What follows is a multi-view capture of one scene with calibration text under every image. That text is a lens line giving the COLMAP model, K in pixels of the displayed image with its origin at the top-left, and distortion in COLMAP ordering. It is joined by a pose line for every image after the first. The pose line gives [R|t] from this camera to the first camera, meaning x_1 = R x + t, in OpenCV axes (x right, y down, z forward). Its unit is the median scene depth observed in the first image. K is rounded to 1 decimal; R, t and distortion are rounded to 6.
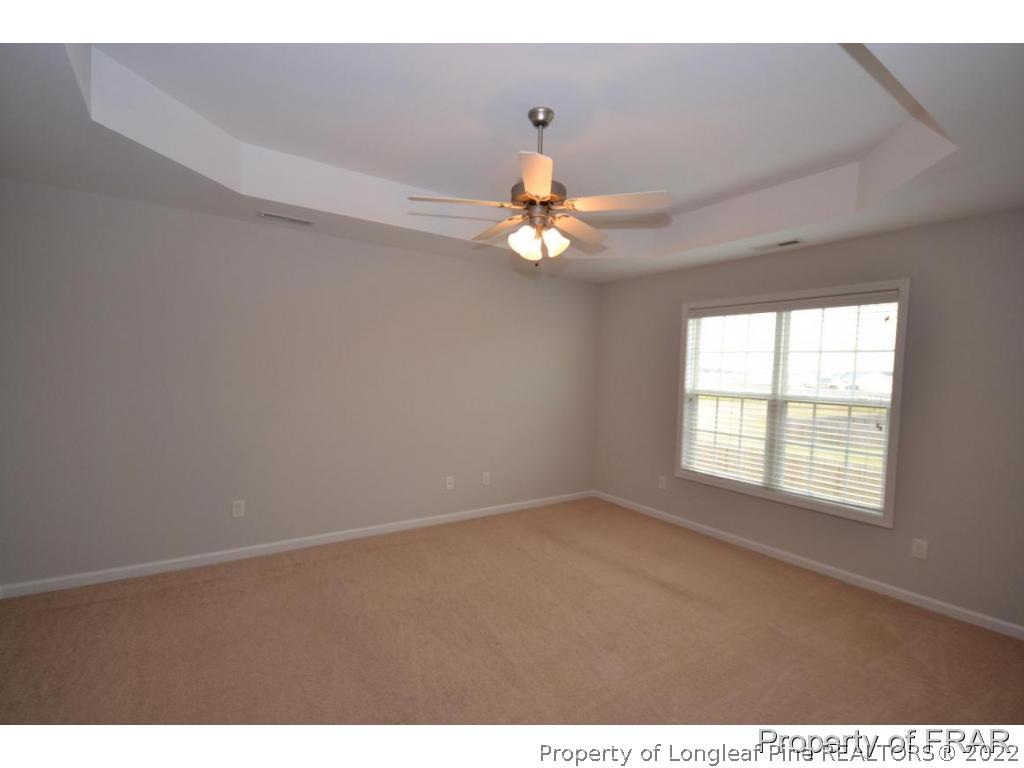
lens RADIAL K [[477.5, 0, 512.0], [0, 477.5, 384.0], [0, 0, 1]] dist [-0.002680, -0.000382]
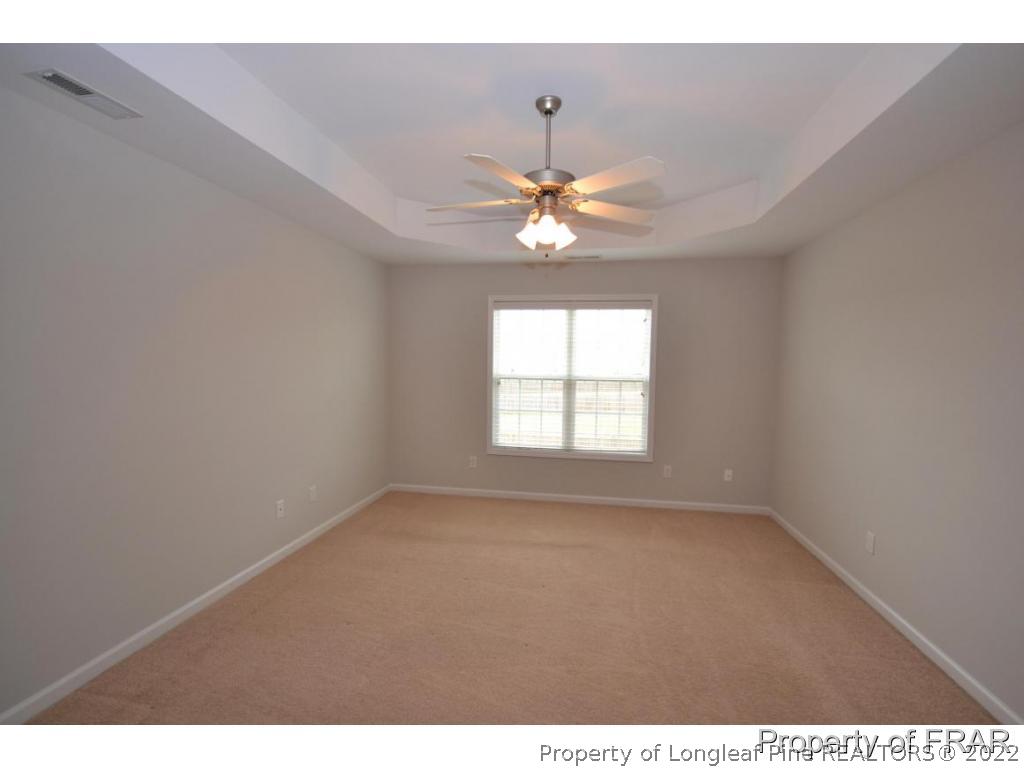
lens RADIAL K [[477.5, 0, 512.0], [0, 477.5, 384.0], [0, 0, 1]] dist [-0.002680, -0.000382]
pose [[0.698195, -0.056954, 0.713639, -0.467843], [0.030286, 0.998288, 0.050041, -0.023536], [-0.715267, -0.013325, 0.698724, 0.230242]]
